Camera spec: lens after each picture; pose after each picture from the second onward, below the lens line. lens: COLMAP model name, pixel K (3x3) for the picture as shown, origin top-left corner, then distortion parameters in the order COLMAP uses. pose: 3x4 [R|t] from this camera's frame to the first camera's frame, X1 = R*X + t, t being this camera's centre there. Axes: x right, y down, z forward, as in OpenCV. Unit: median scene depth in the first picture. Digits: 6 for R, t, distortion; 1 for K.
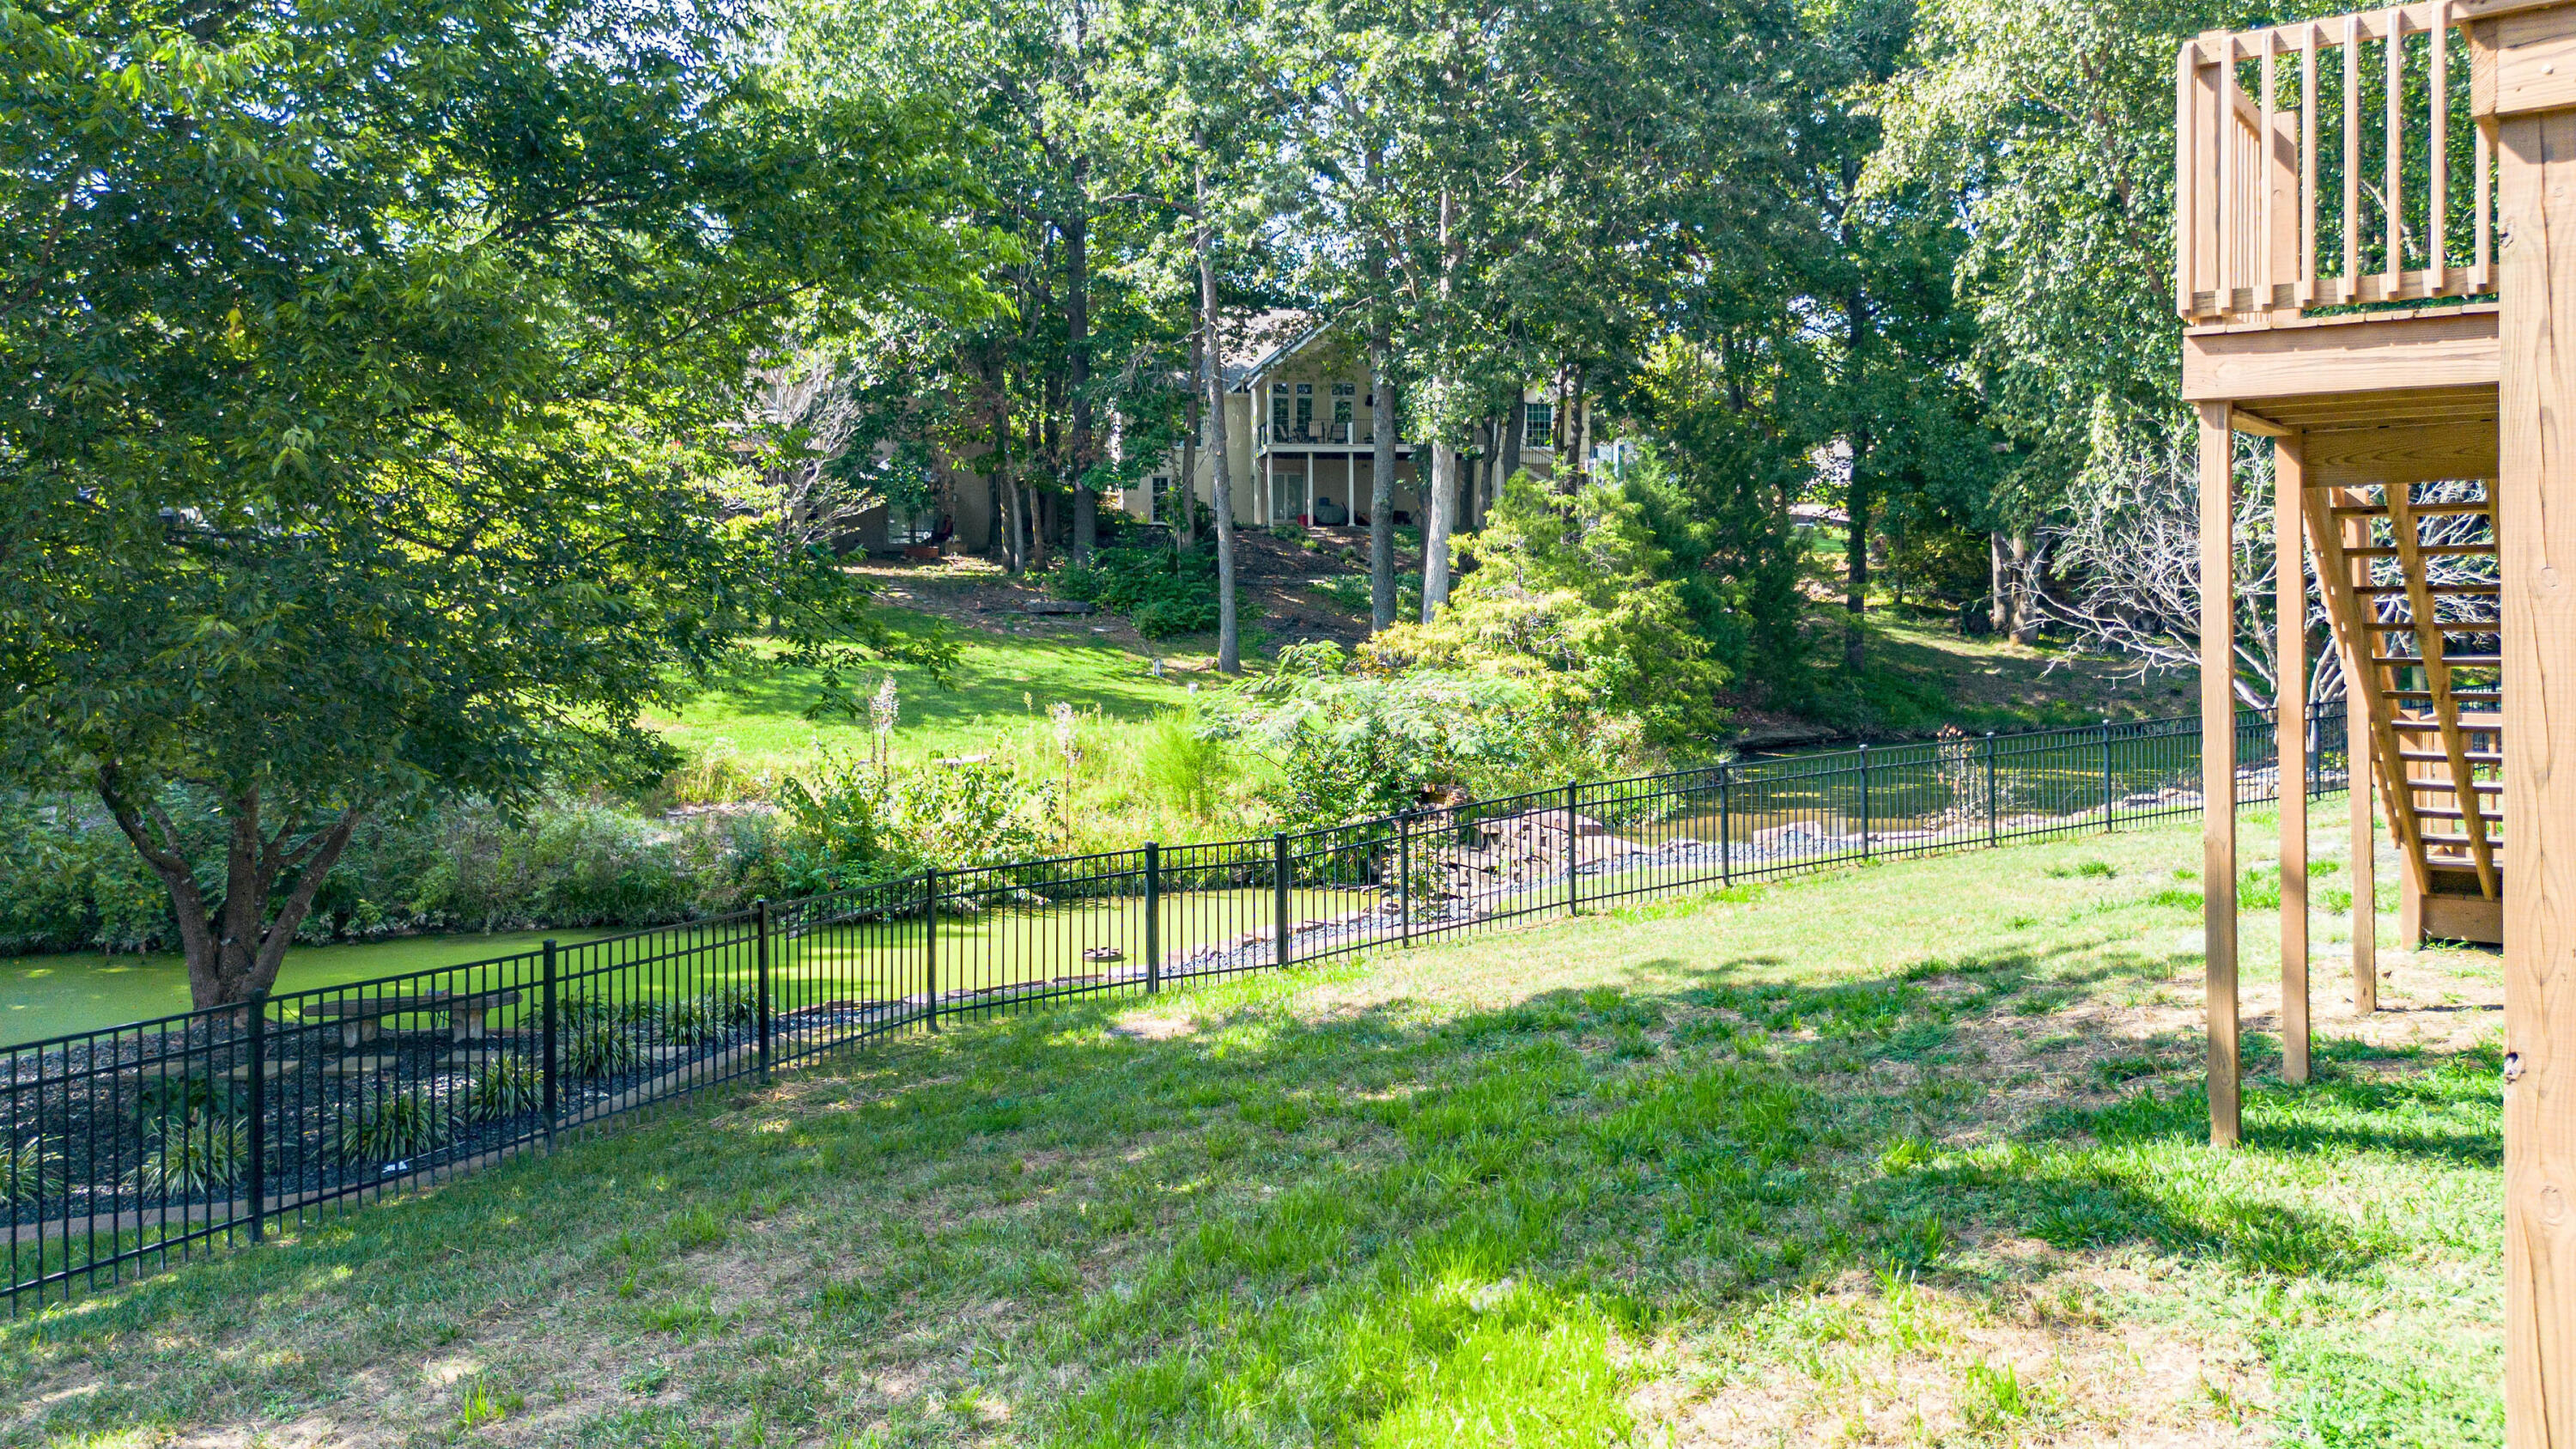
lens RADIAL K [[2160.4, 0, 1295.1], [0, 2160.4, 550.2], [0, 0, 1]] dist [0.036515, 0.000879]
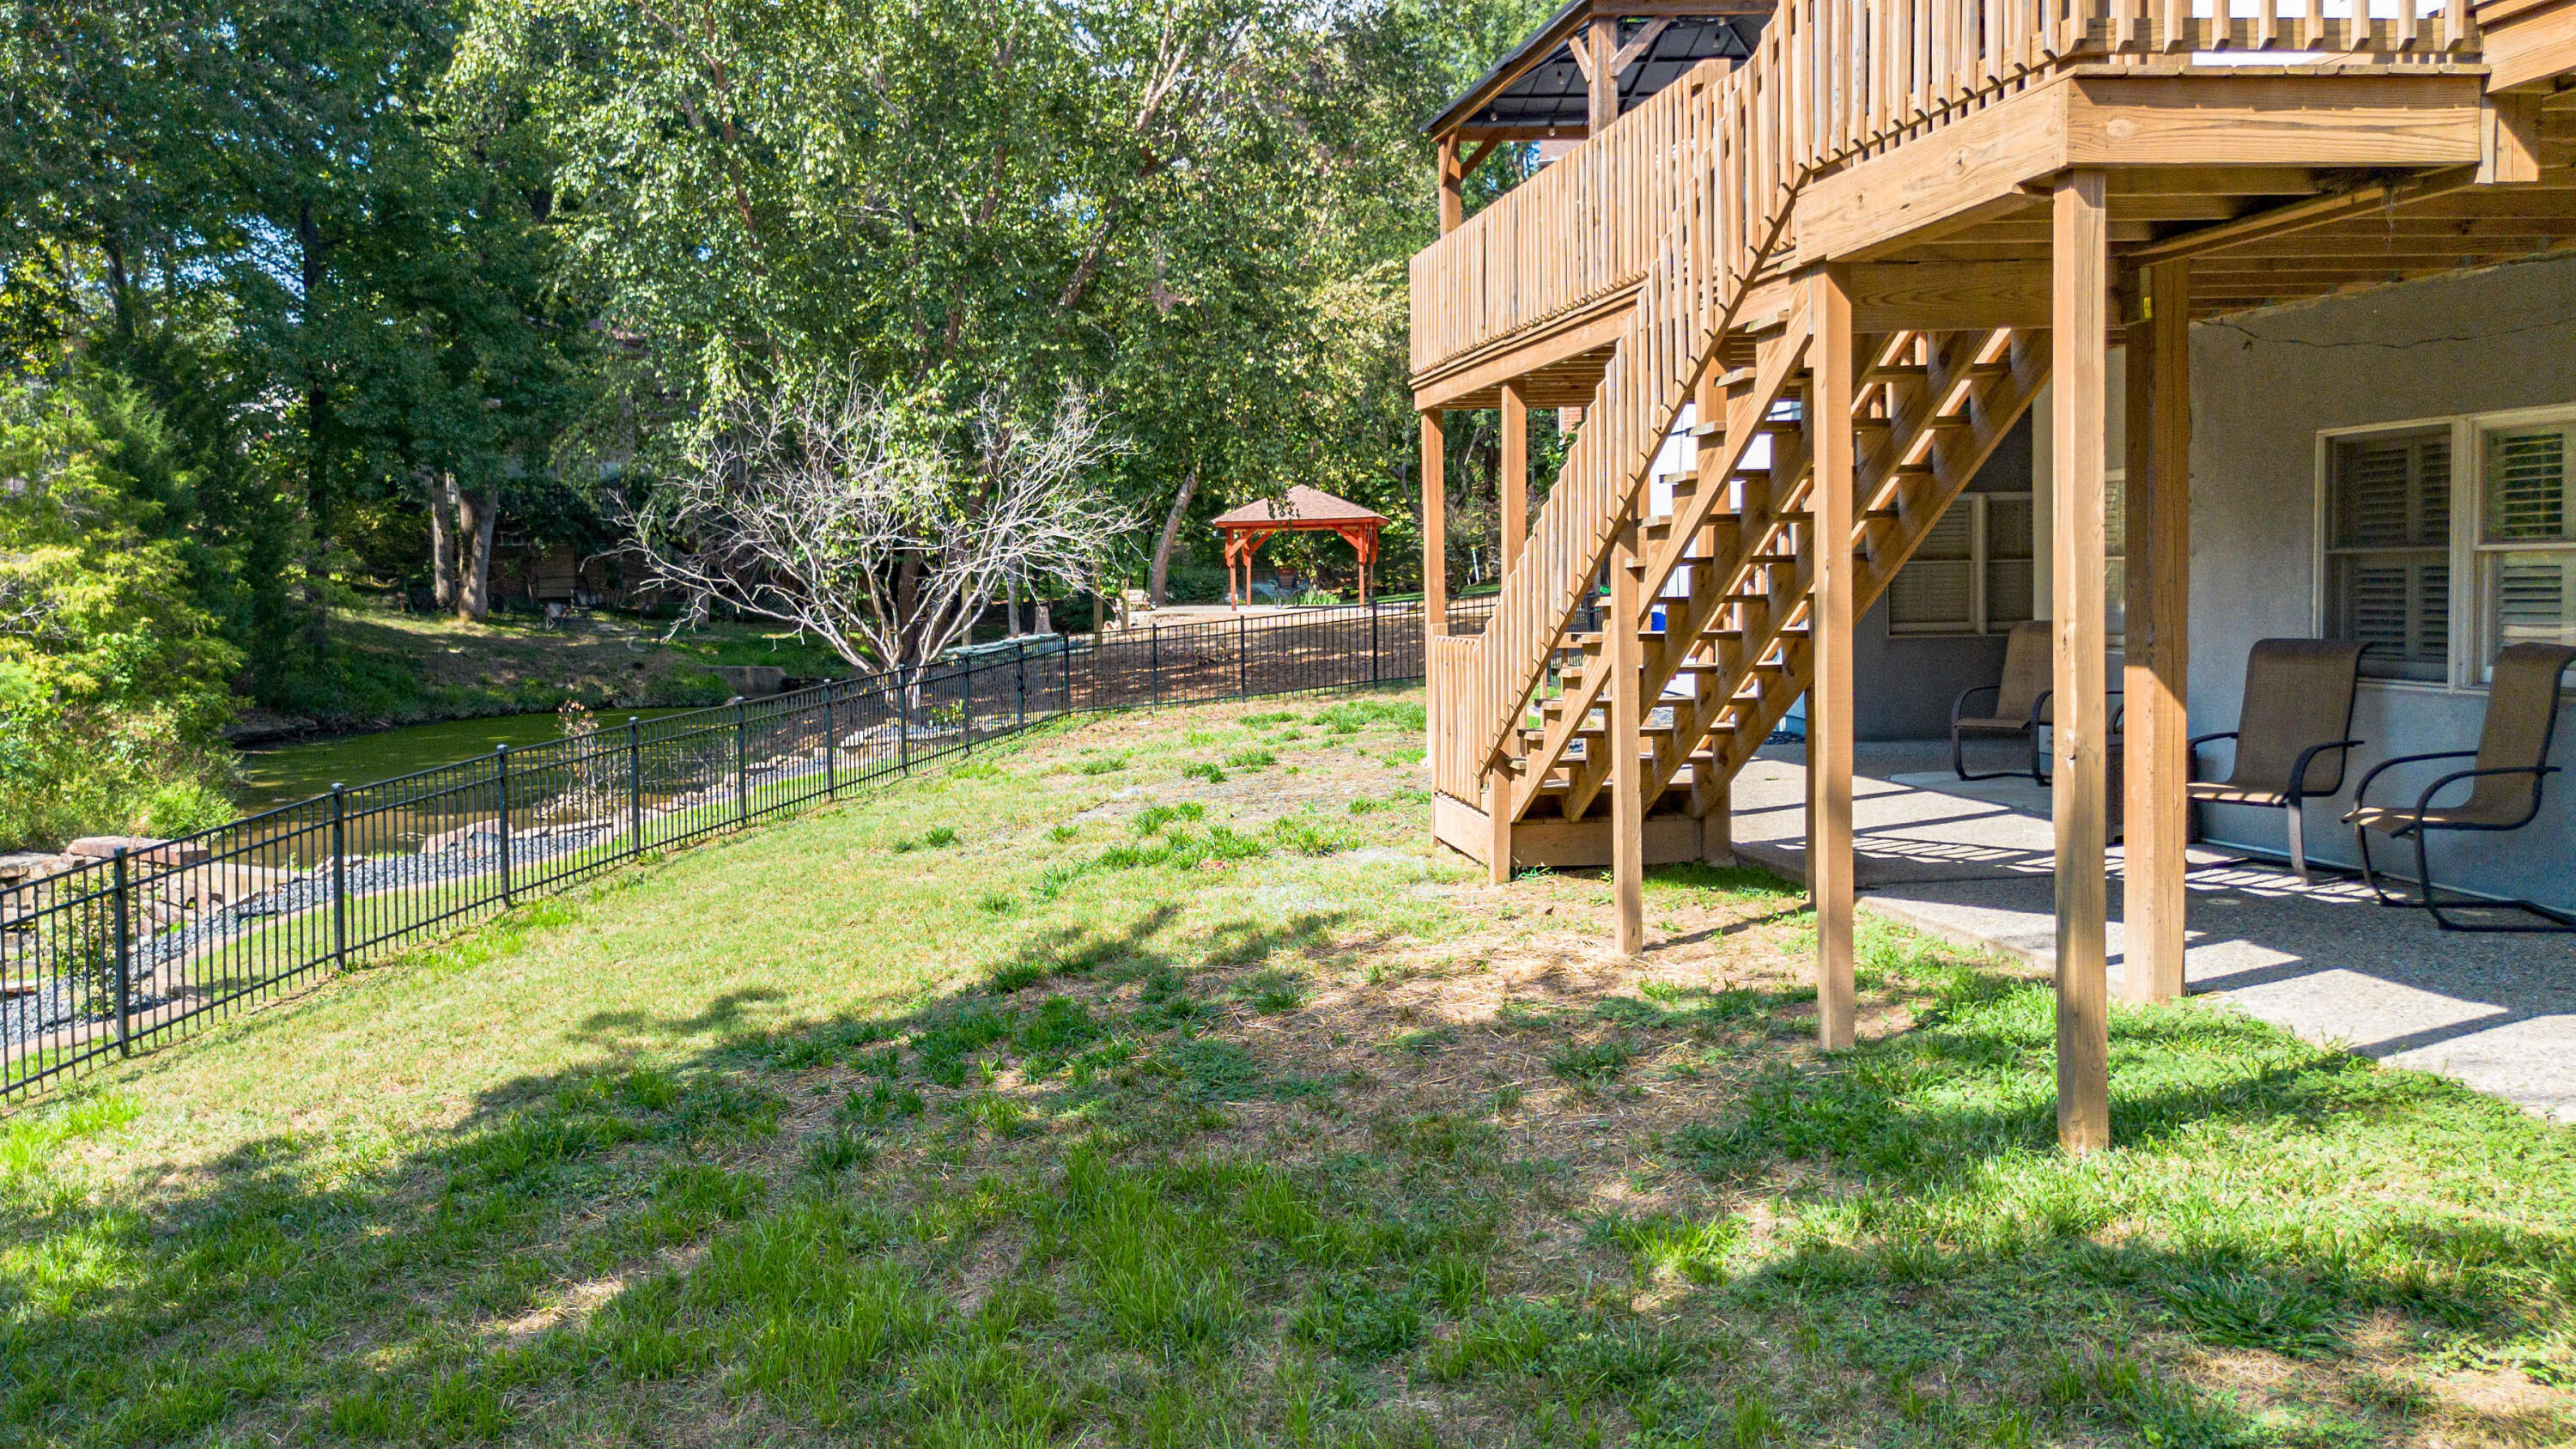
lens RADIAL K [[2160.4, 0, 1295.1], [0, 2160.4, 550.2], [0, 0, 1]] dist [0.036515, 0.000879]
pose [[0.739799, -0.001212, 0.672827, -0.060219], [-0.003098, 0.999982, 0.005208, 0.012651], [-0.672821, -0.005937, 0.739782, 0.129754]]
